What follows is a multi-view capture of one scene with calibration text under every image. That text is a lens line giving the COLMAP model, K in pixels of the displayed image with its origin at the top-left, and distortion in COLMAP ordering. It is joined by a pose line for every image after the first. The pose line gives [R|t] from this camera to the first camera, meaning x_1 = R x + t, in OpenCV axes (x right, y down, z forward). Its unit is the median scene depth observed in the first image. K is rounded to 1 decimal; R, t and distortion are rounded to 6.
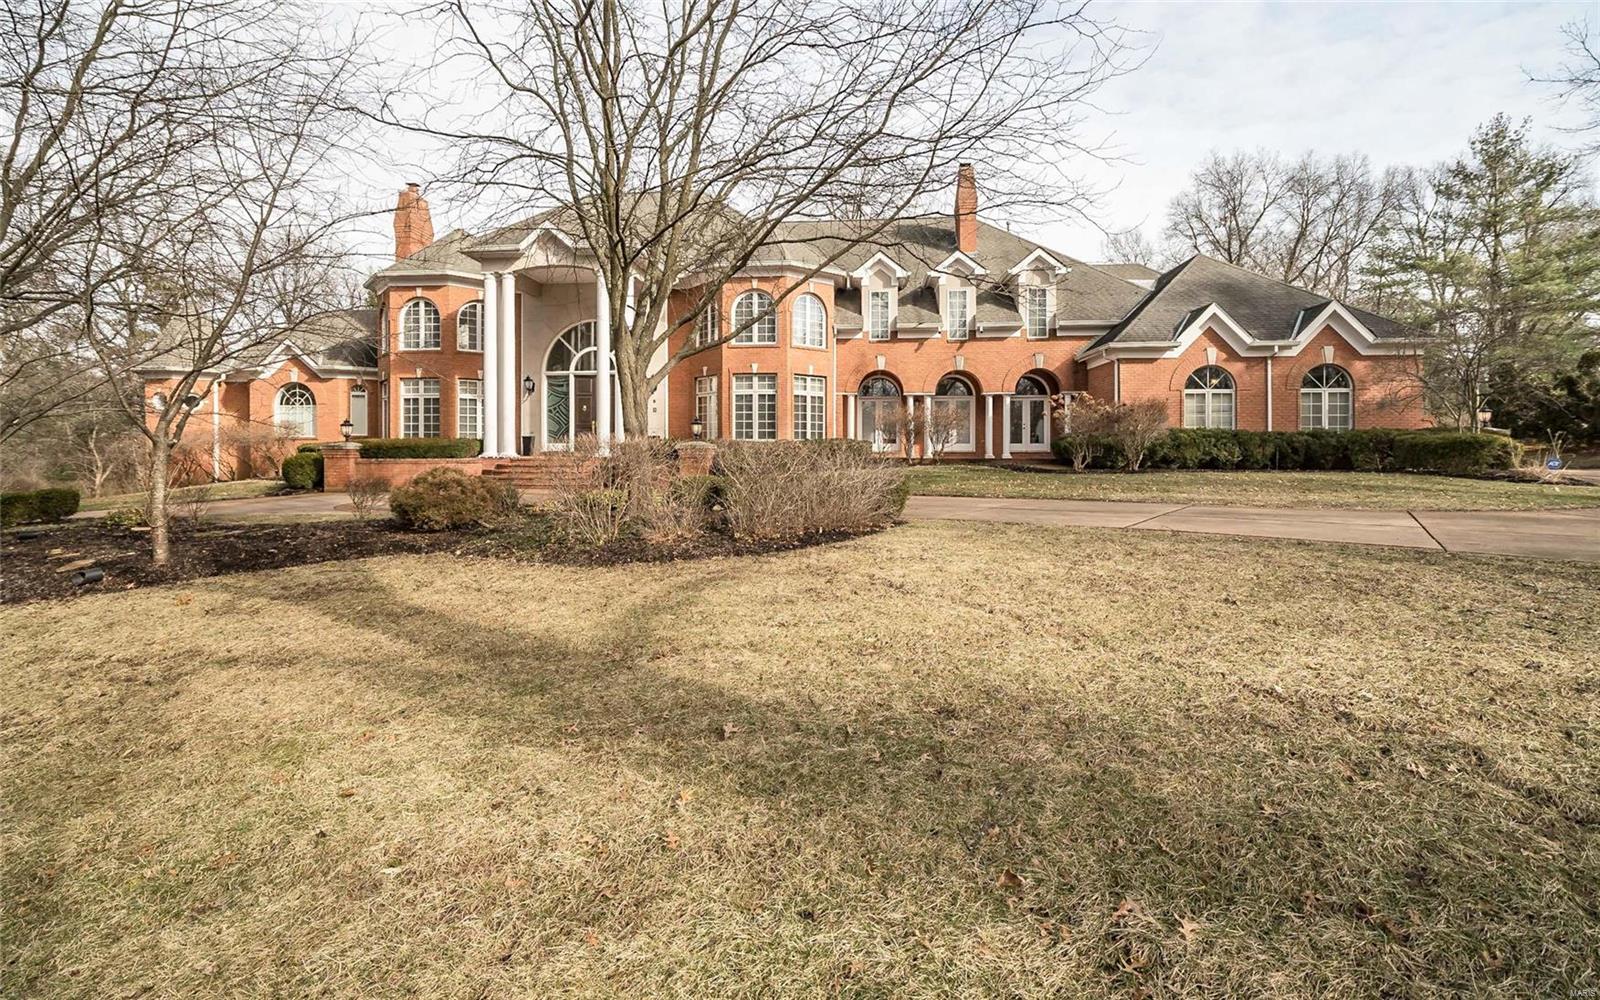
lens RADIAL K [[722.1, 0, 798.2], [0, 722.1, 448.7], [0, 0, 1]] dist [-0.004776, 0.000191]
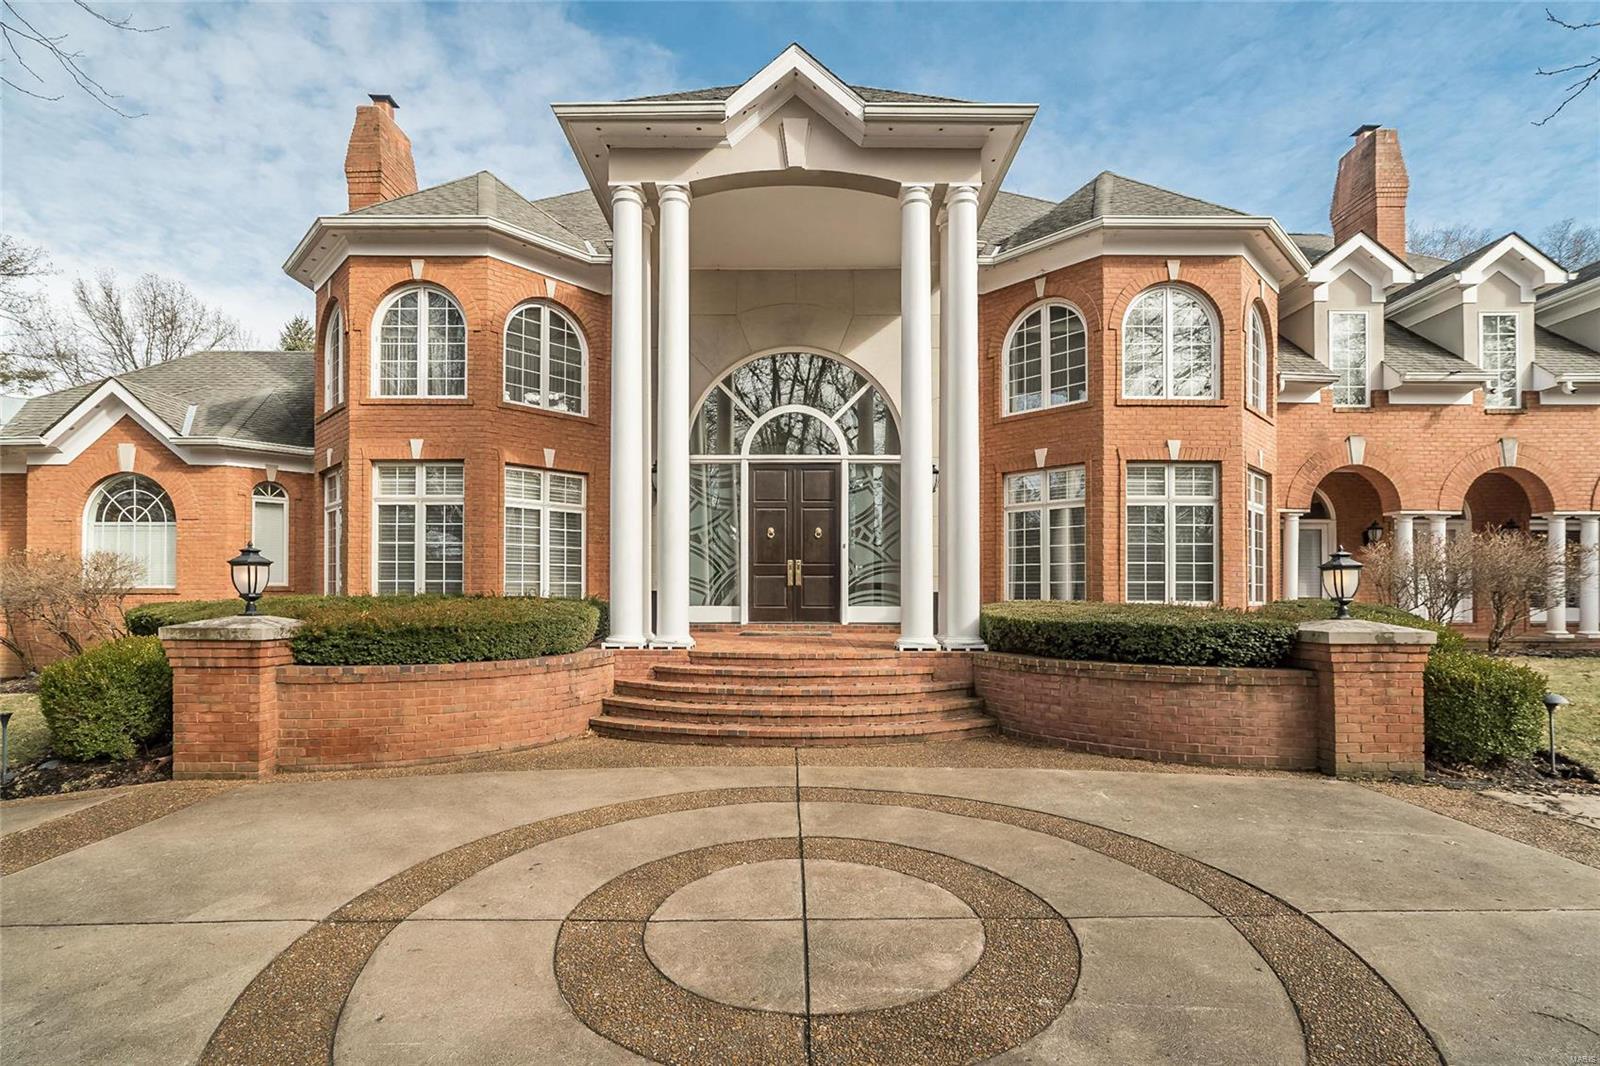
lens RADIAL K [[744.3, 0, 801.1], [0, 744.3, 591.0], [0, 0, 1]] dist [-0.003071, 0.001341]
pose [[0.996081, 0.005339, 0.088287, -0.328752], [-0.005162, 0.999984, -0.002226, -0.016721], [-0.088297, 0.001762, 0.996093, 0.518758]]
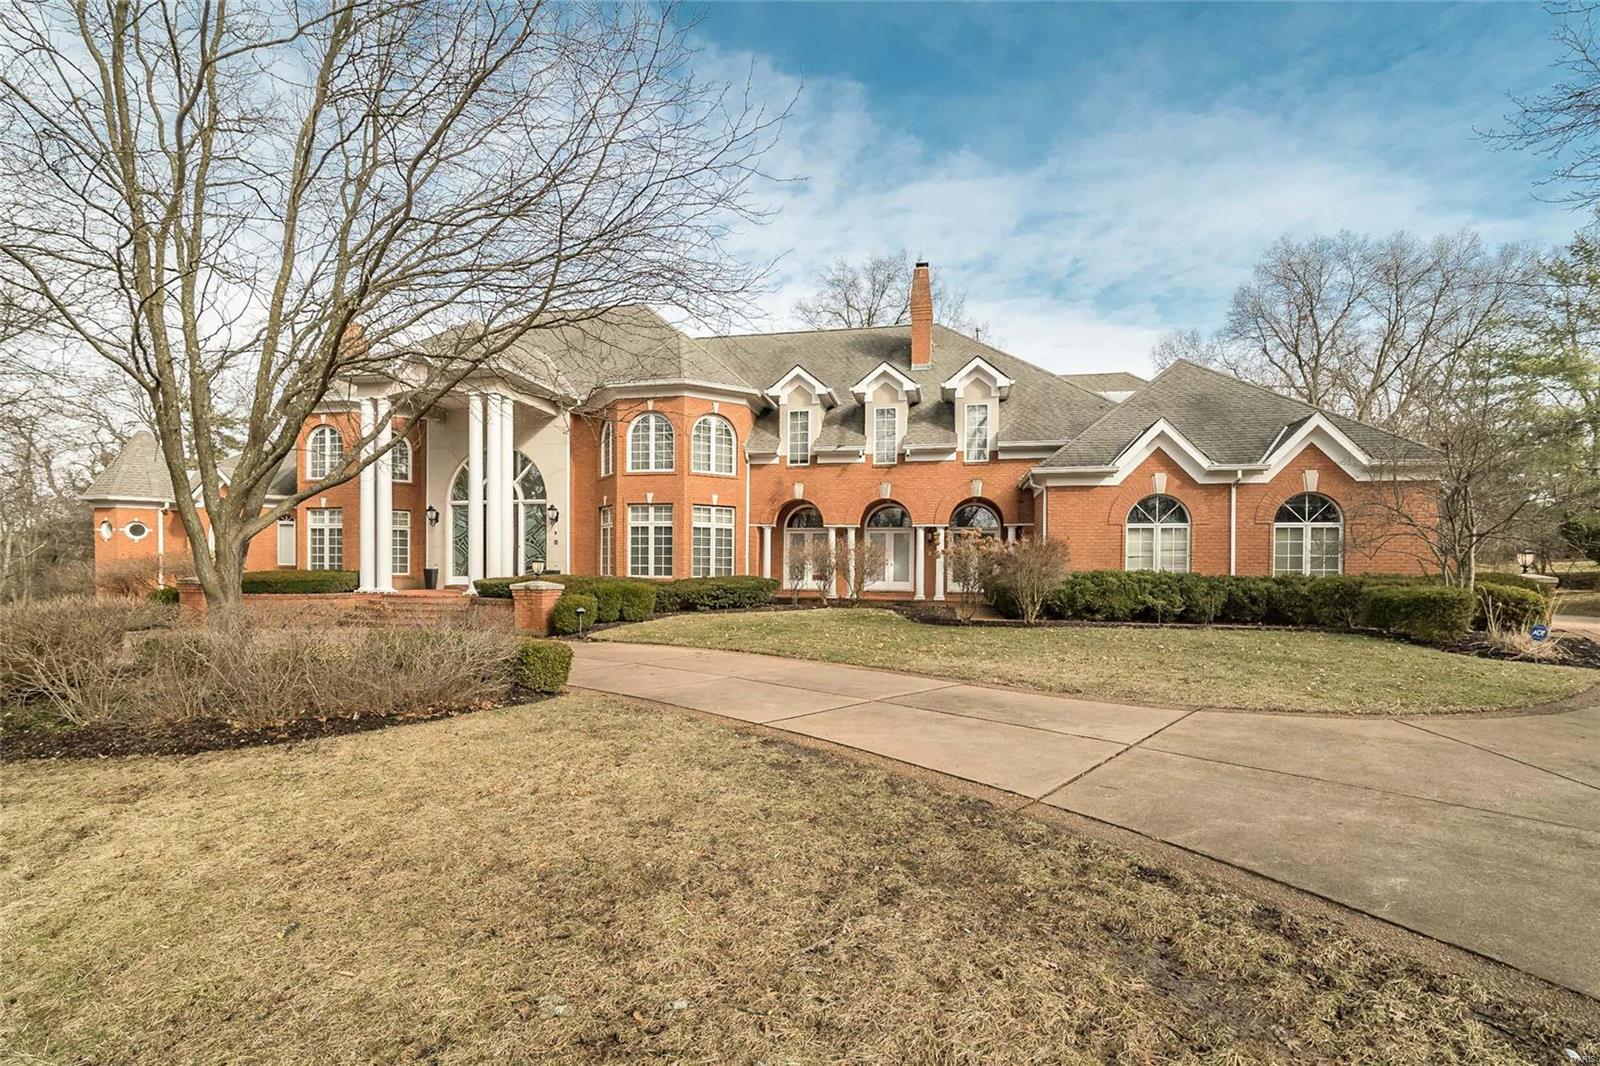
lens RADIAL K [[744.3, 0, 788.6], [0, 744.3, 580.7], [0, 0, 1]] dist [-0.003071, 0.001341]
pose [[0.991926, 0.012448, -0.126202, 0.223142], [-0.010908, 0.999857, 0.012885, -0.019806], [0.126345, -0.011405, 0.991921, 0.086178]]
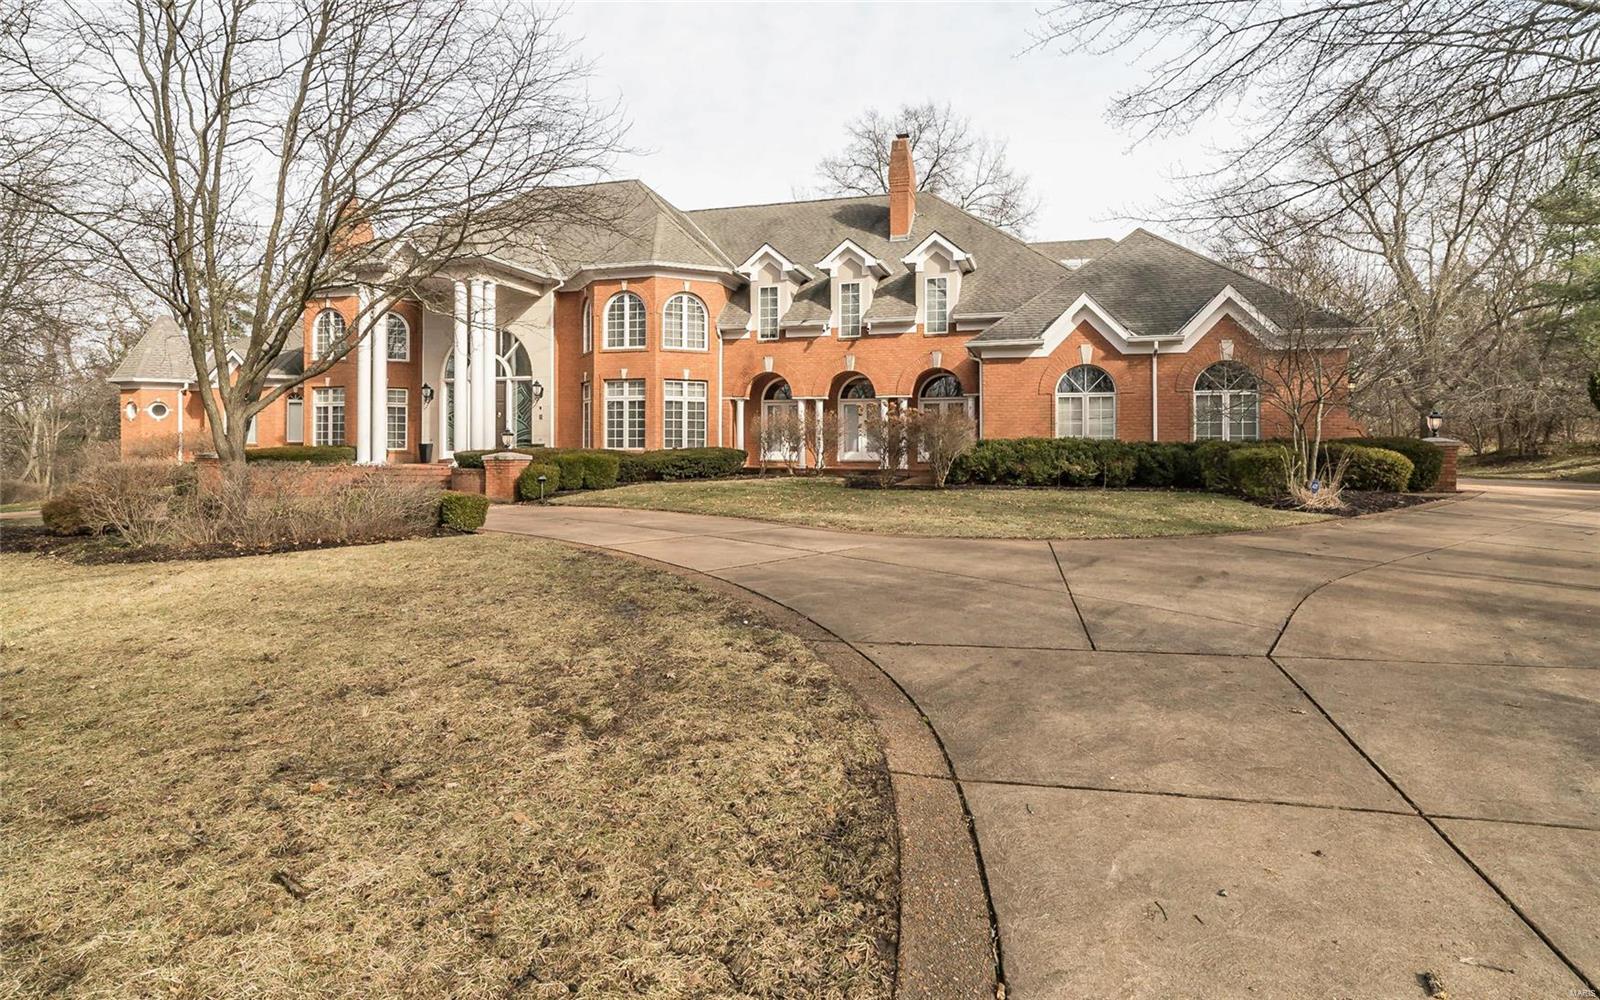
lens RADIAL K [[870.1, 0, 805.1], [0, 870.1, 437.2], [0, 0, 1]] dist [0.004587, -0.001411]
pose [[0.979719, -0.000063, -0.200377, 0.388105], [-0.002300, 0.999930, -0.011564, -0.013849], [0.200364, 0.011790, 0.979651, -0.075554]]
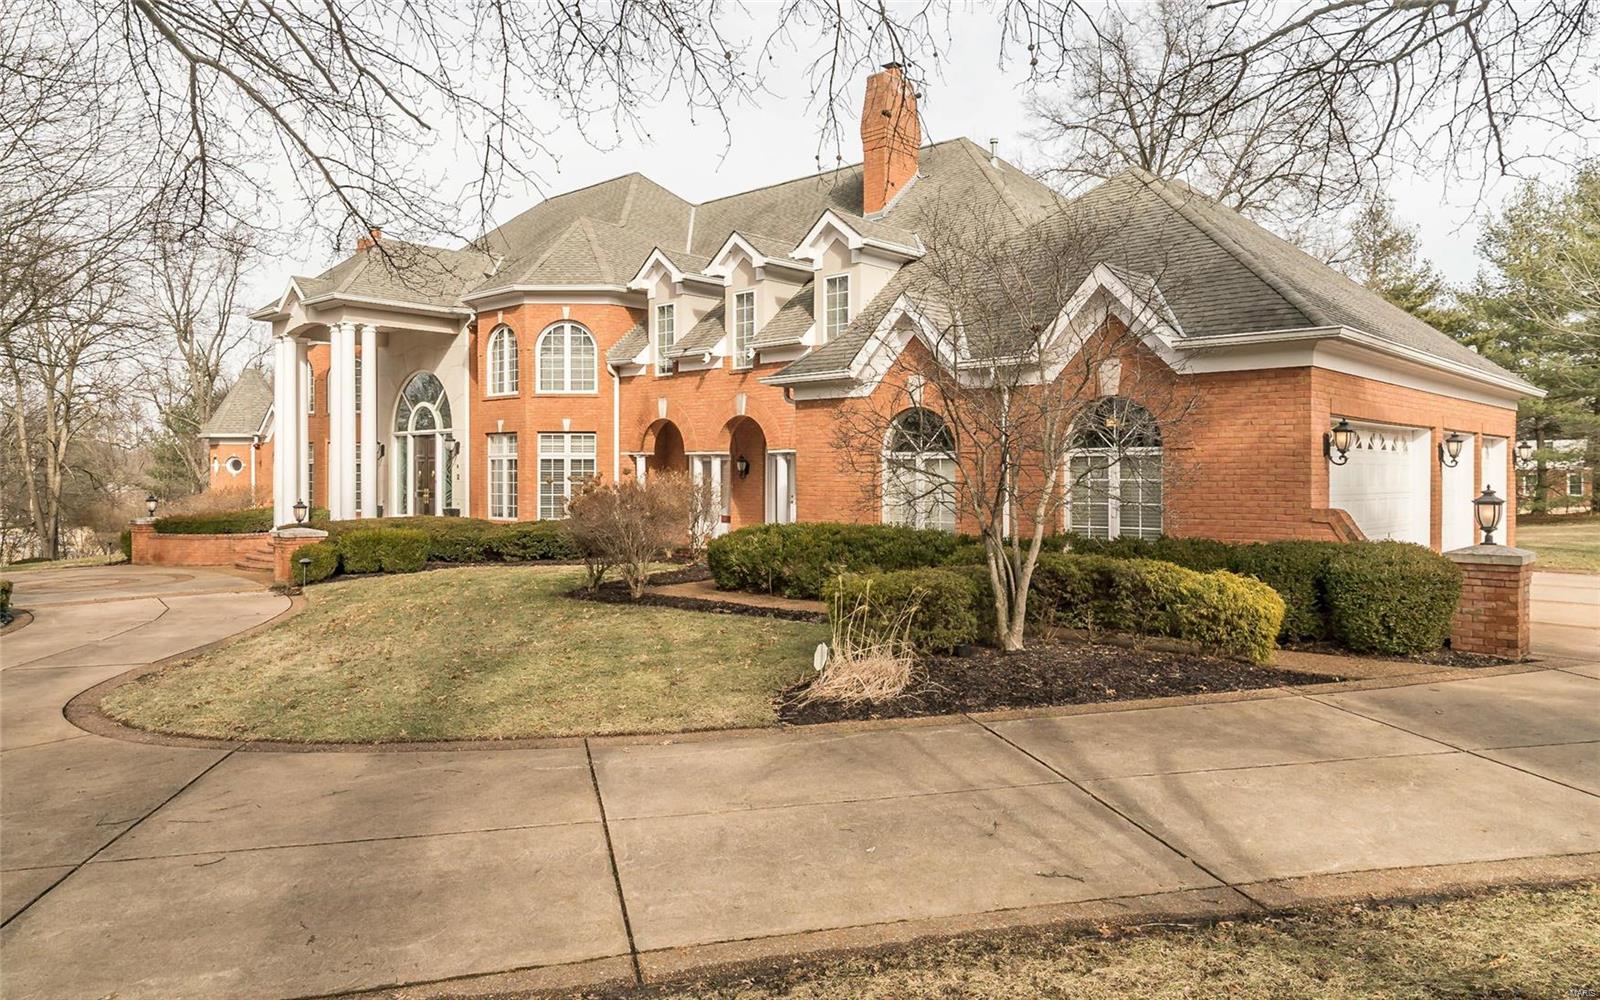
lens RADIAL K [[1095.3, 0, 759.8], [0, 1095.3, 477.9], [0, 0, 1]] dist [0.006930, 0.002335]
pose [[0.781769, 0.001452, -0.623567, 0.853219], [0.000249, 0.999996, 0.002641, -0.056265], [0.623569, -0.002220, 0.781765, 0.243498]]
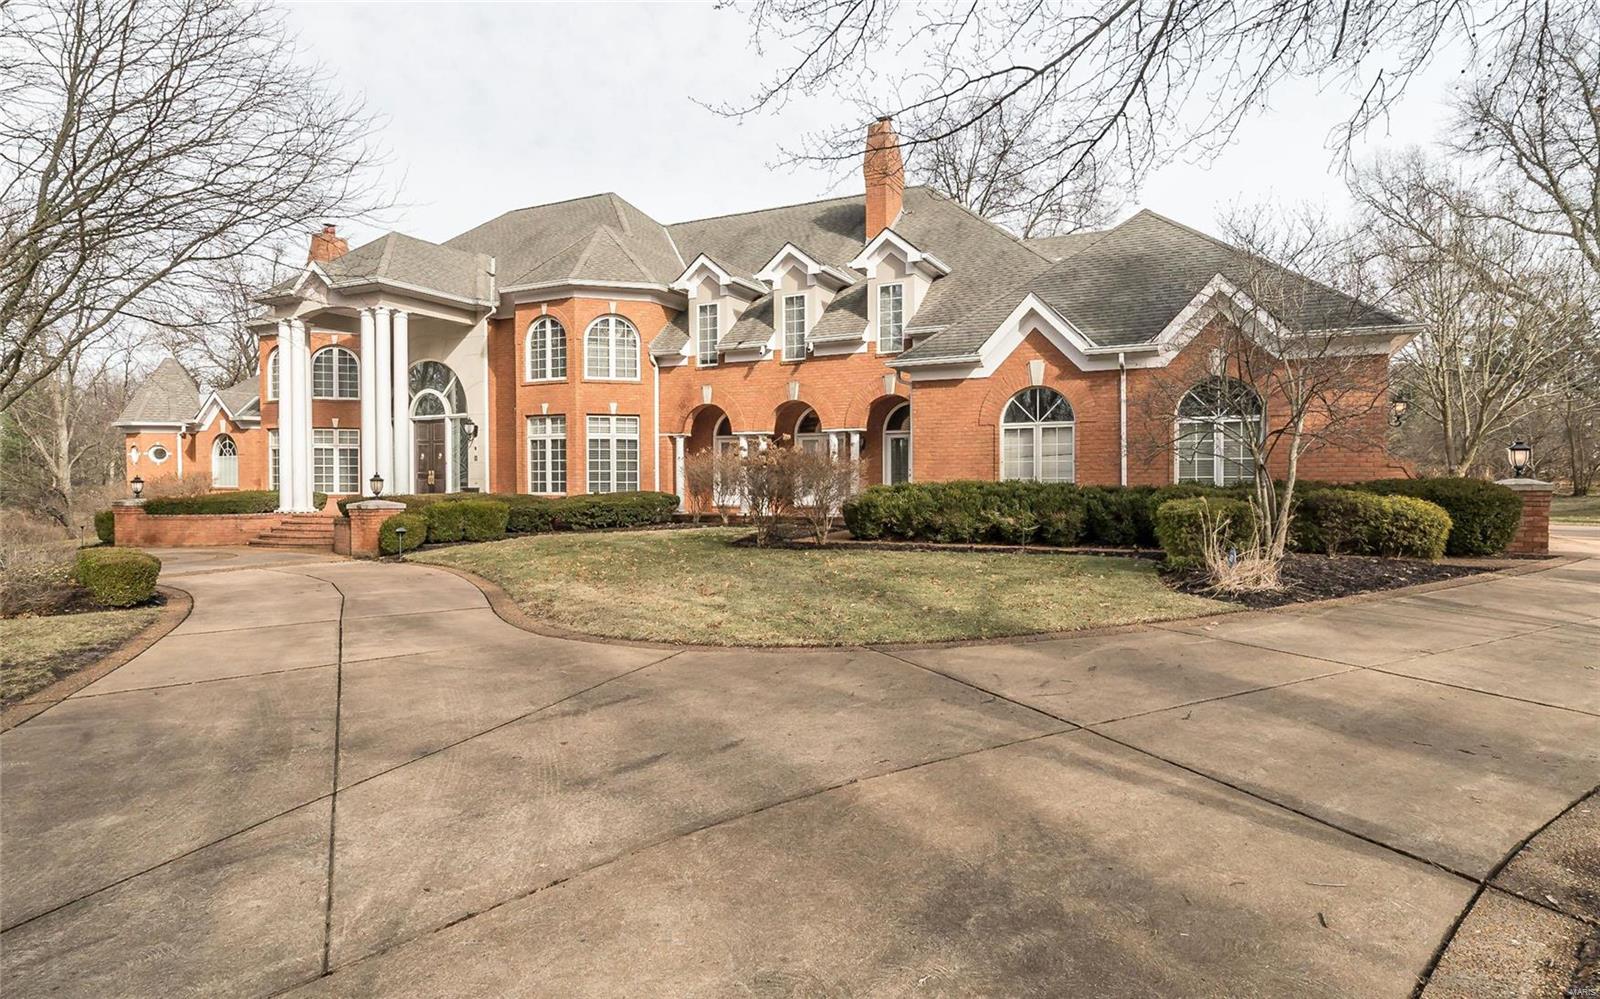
lens RADIAL K [[898.0, 0, 801.2], [0, 898.0, 492.3], [0, 0, 1]] dist [0.003911, 0.000386]
pose [[0.931808, 0.001353, -0.362949, 0.577153], [0.003500, 0.999913, 0.012713, -0.024580], [0.362934, -0.013116, 0.931722, 0.120809]]
